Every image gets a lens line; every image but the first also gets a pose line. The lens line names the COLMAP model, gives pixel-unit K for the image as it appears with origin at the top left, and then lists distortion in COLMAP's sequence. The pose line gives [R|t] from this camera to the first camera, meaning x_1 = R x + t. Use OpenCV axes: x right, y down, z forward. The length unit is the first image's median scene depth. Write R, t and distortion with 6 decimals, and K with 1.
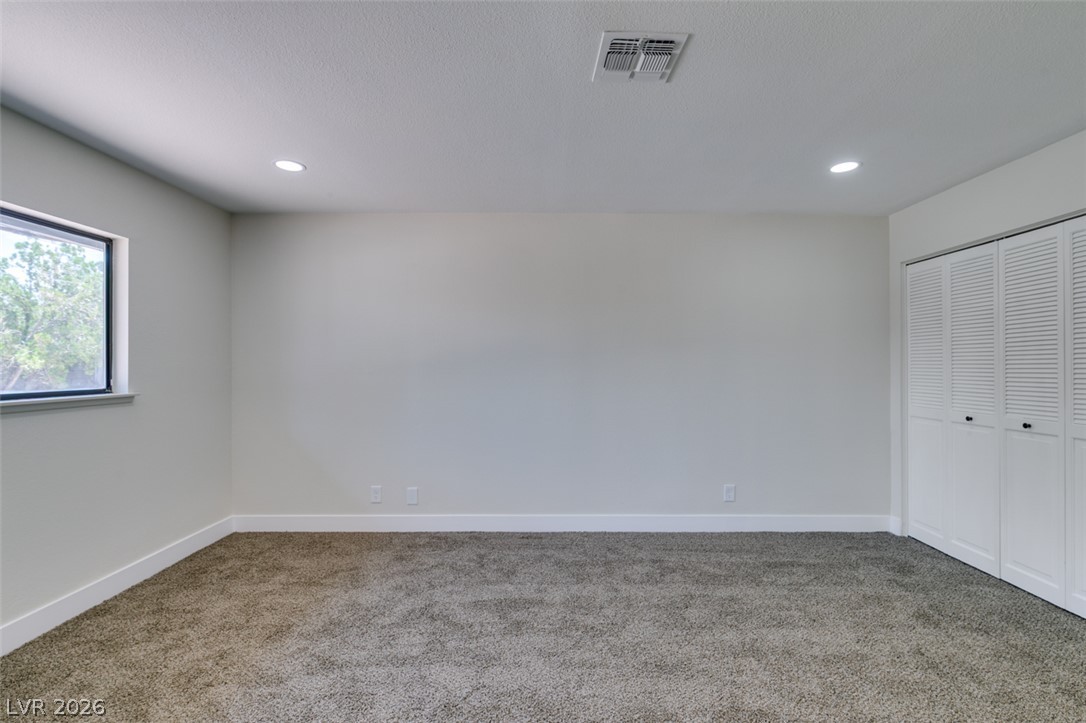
lens RADIAL K [[493.3, 0, 543.2], [0, 493.3, 360.3], [0, 0, 1]] dist [0.001450, 0.000114]
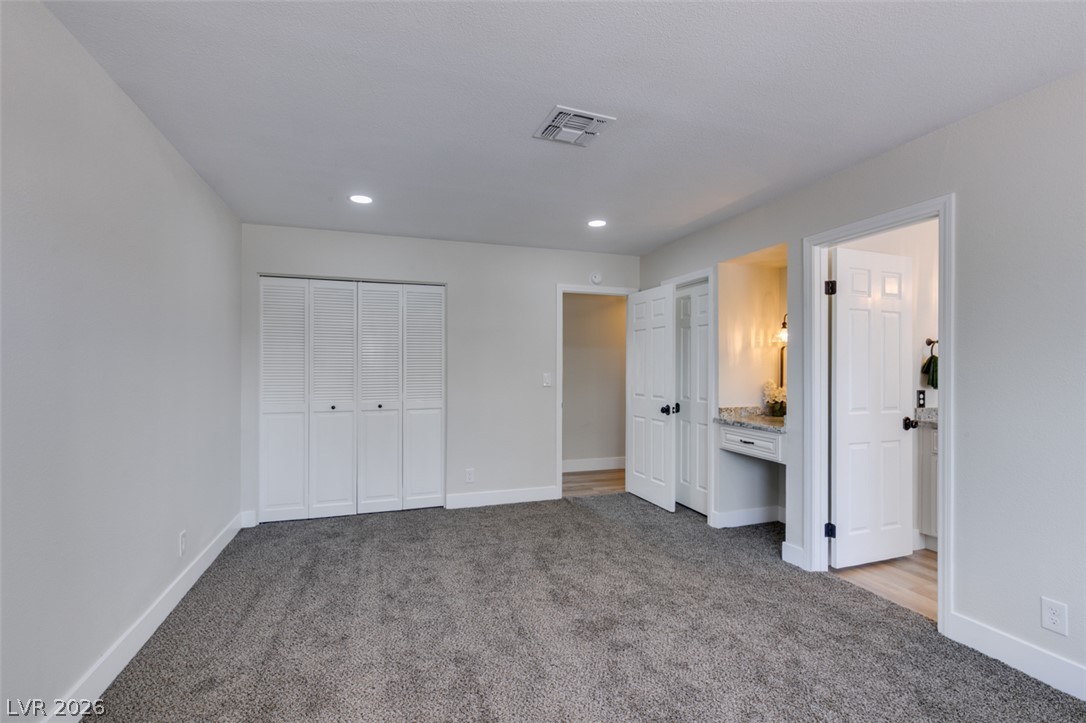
lens RADIAL K [[493.3, 0, 543.8], [0, 493.3, 368.3], [0, 0, 1]] dist [0.001450, 0.000114]
pose [[-0.322694, -0.000228, 0.946503, -0.617432], [-0.008503, 0.999960, -0.002658, 0.010805], [-0.946465, -0.008906, -0.322683, 0.935394]]
